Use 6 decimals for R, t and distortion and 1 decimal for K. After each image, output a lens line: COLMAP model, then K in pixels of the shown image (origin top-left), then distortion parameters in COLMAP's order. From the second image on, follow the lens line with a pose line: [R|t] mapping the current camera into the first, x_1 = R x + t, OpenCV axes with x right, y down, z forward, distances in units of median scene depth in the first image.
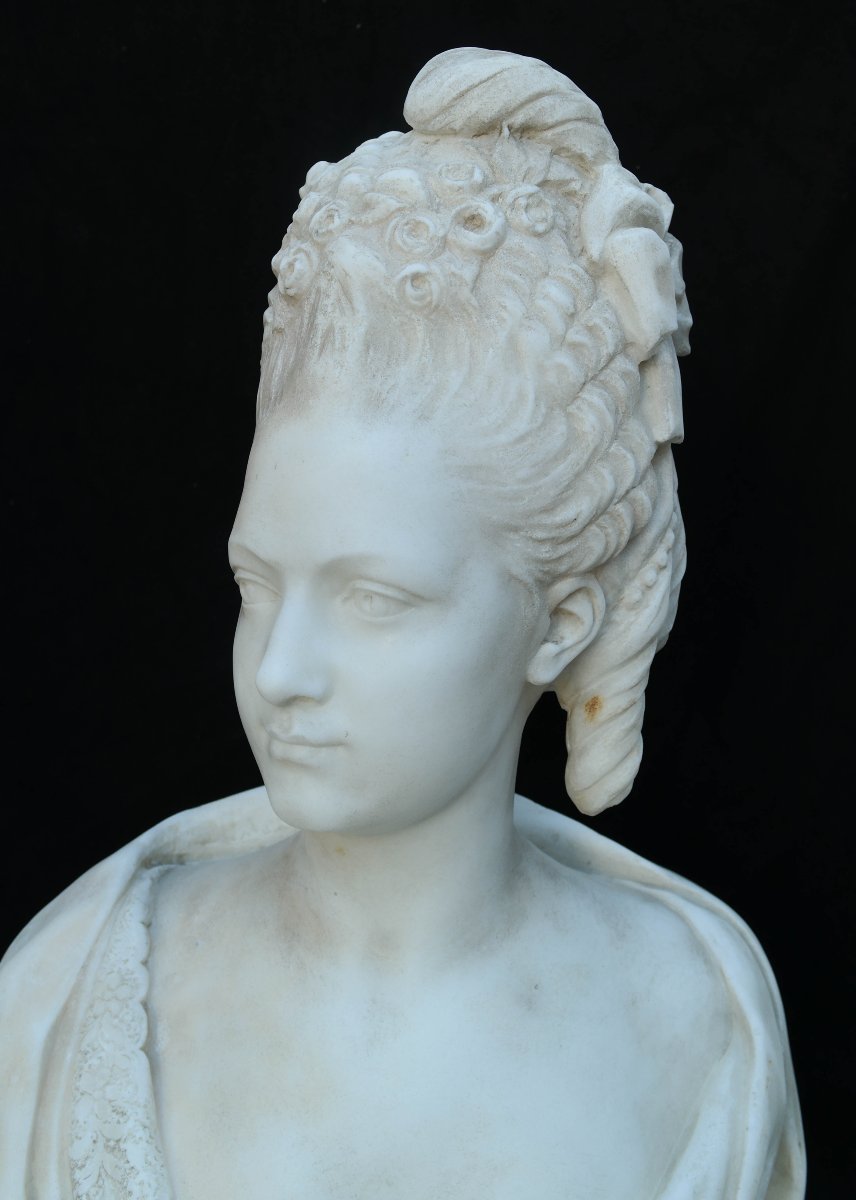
lens RADIAL K [[998.5, 0, 428.0], [0, 998.5, 600.0], [0, 0, 1]] dist [0.008716, -0.007787]
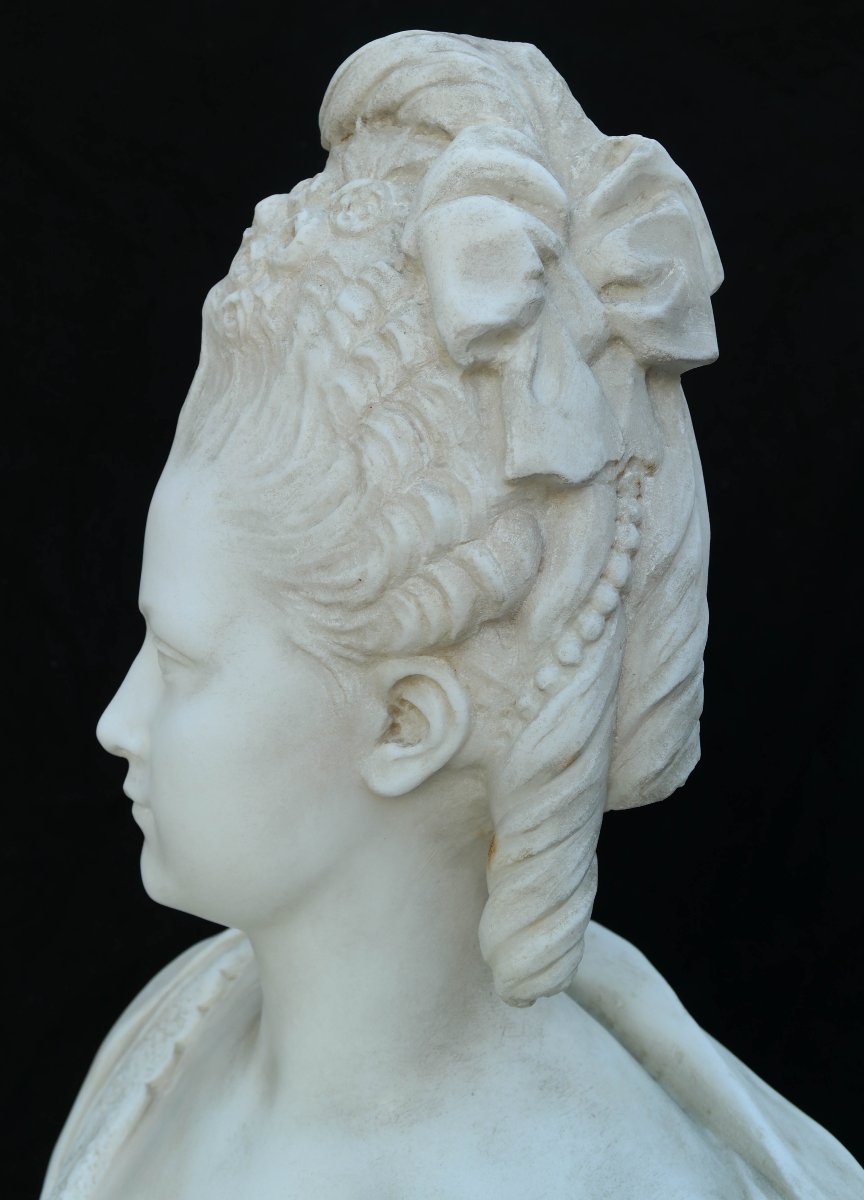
lens RADIAL K [[1044.7, 0, 432.0], [0, 1044.7, 600.0], [0, 0, 1]] dist [-0.009955, -0.004854]
pose [[0.680664, 0.046302, -0.731131, 0.721914], [-0.126562, 0.990427, -0.055103, -0.025697], [0.721581, 0.130040, 0.680008, 0.454755]]
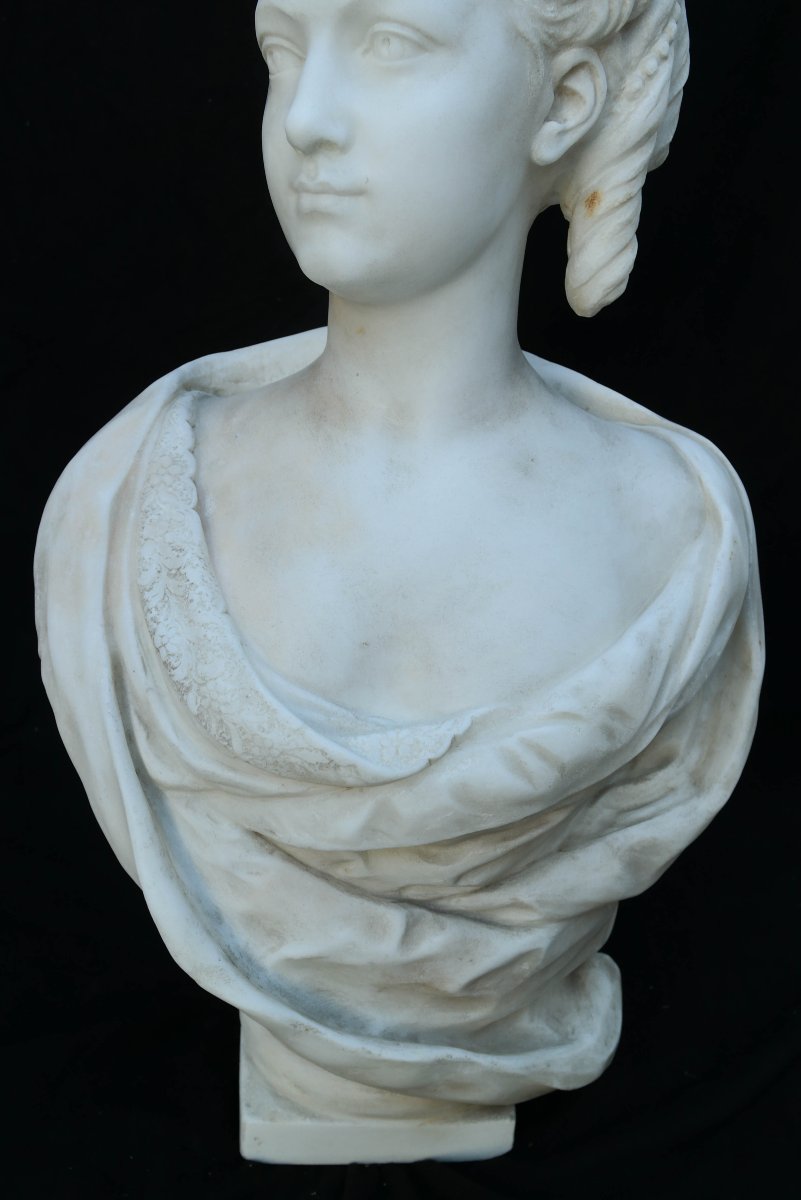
lens RADIAL K [[1029.2, 0, 416.5], [0, 1029.2, 600.4], [0, 0, 1]] dist [0.009184, 0.002026]
pose [[0.999600, 0.009565, -0.026610, 0.008430], [-0.003753, 0.977605, 0.210413, 0.313661], [0.028027, -0.210229, 0.977250, -0.204183]]
